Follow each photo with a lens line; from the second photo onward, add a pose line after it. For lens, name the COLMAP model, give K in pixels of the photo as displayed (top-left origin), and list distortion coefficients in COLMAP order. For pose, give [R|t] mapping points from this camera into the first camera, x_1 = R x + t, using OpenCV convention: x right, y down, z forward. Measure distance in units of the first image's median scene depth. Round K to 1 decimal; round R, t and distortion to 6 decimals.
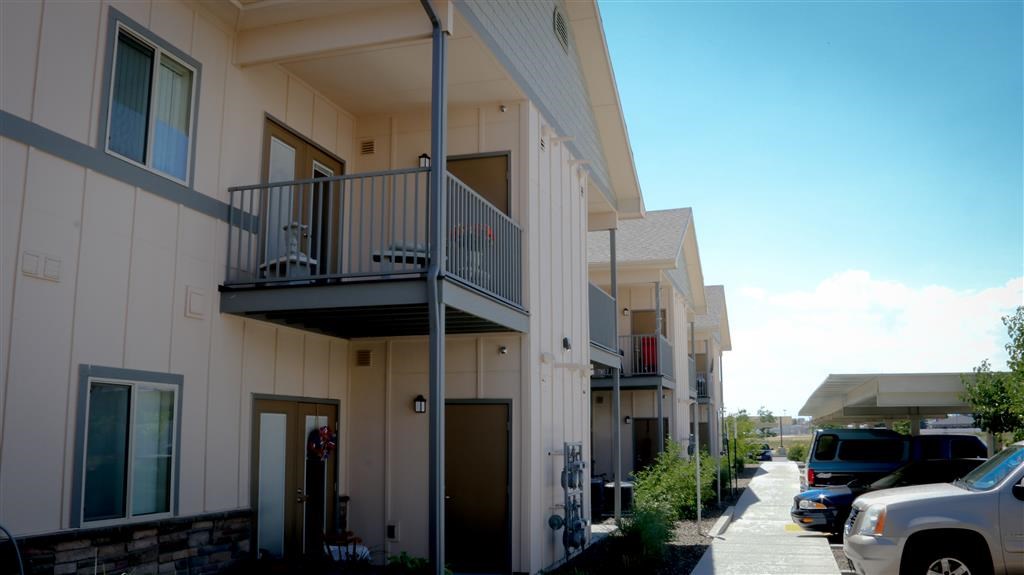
lens RADIAL K [[905.9, 0, 527.5], [0, 905.9, 300.6], [0, 0, 1]] dist [-0.190868, 0.162119]
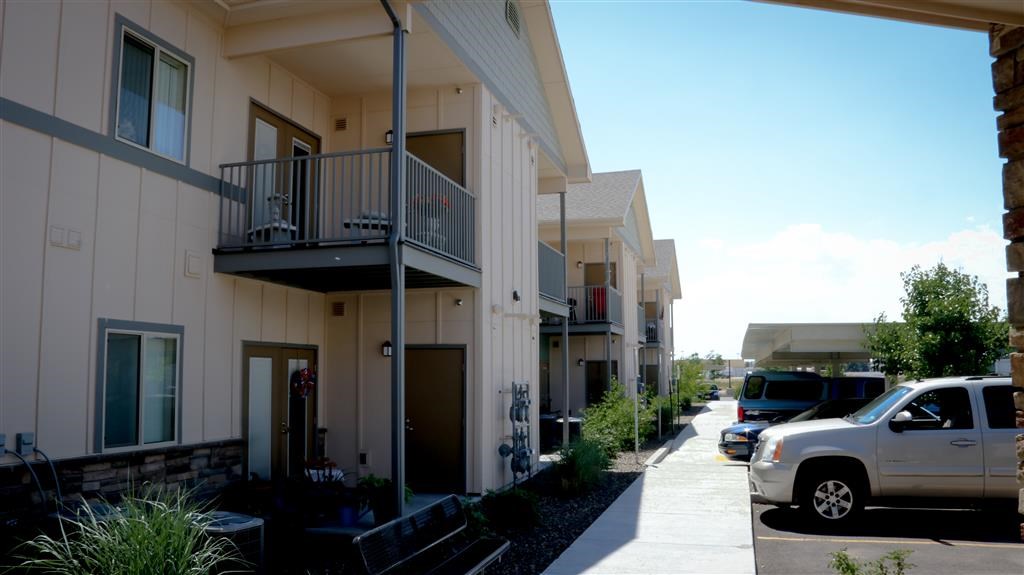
lens RADIAL K [[848.6, 0, 506.8], [0, 848.6, 298.8], [0, 0, 1]] dist [-0.182957, 0.151198]
pose [[0.999950, -0.000039, 0.010018, 0.023565], [-0.000530, 0.998384, 0.056829, -0.011147], [-0.010004, -0.056832, 0.998334, -0.081941]]
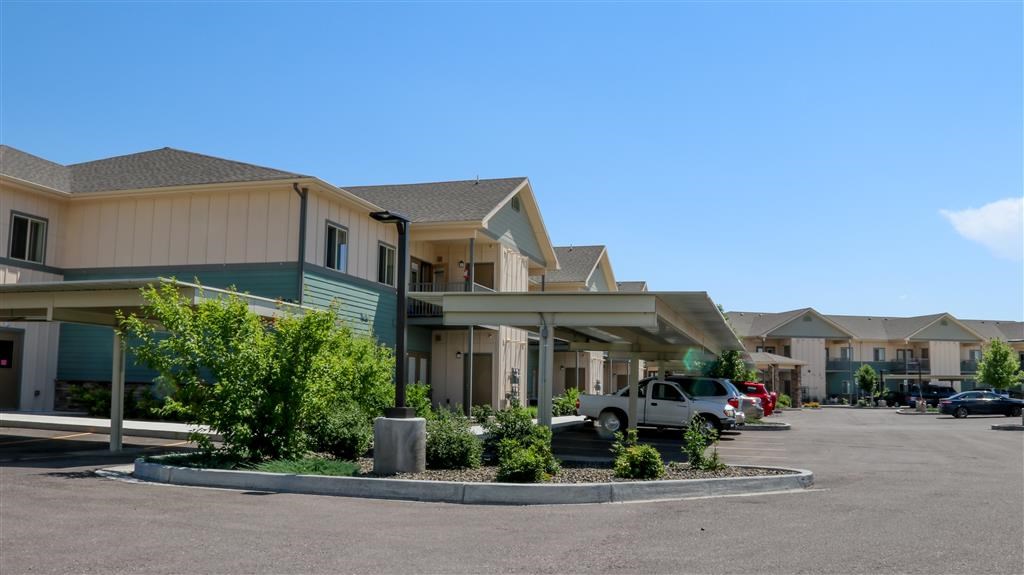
lens RADIAL K [[905.9, 0, 527.5], [0, 905.9, 300.6], [0, 0, 1]] dist [-0.190868, 0.162119]
pose [[0.999775, 0.013537, 0.016330, 0.040238], [-0.014319, 0.998709, 0.048730, -0.189654], [-0.015650, -0.048953, 0.998678, -1.761347]]
